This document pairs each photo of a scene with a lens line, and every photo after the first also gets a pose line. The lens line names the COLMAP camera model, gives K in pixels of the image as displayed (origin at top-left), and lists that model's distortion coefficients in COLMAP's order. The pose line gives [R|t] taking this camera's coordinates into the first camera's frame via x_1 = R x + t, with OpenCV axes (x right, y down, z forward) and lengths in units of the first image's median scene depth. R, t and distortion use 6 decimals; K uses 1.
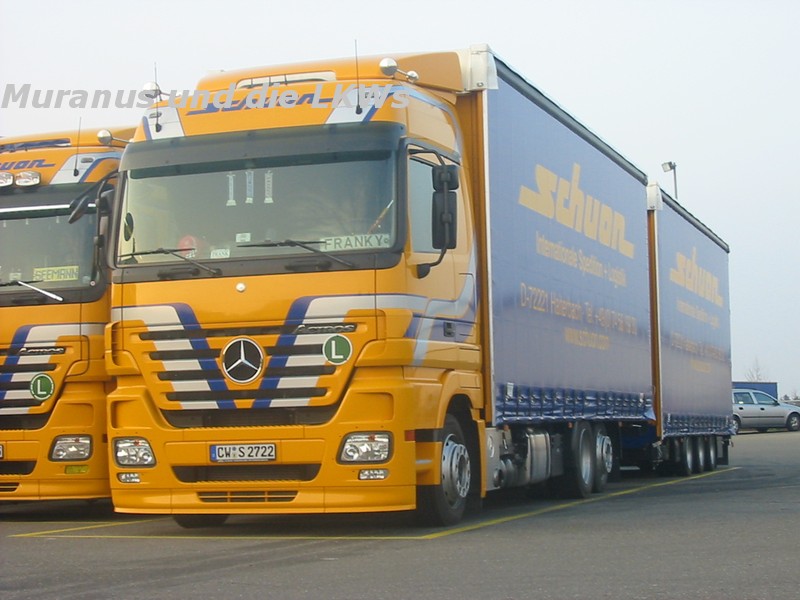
lens RADIAL K [[1509.6, 0, 400.0], [0, 1509.6, 300.0], [0, 0, 1]] dist [-0.077967, -0.185130]
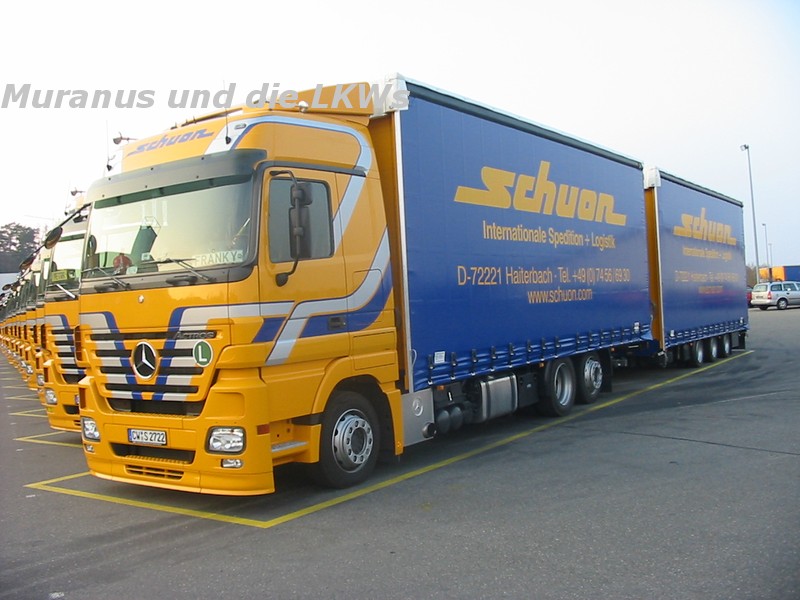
lens RADIAL K [[833.7, 0, 400.0], [0, 833.7, 300.0], [0, 0, 1]] dist [-0.187118, 0.222138]
pose [[0.970252, -0.028178, -0.240450, 0.250697], [0.046932, 0.996254, 0.072630, -0.045225], [0.237503, -0.081754, 0.967940, 0.423903]]
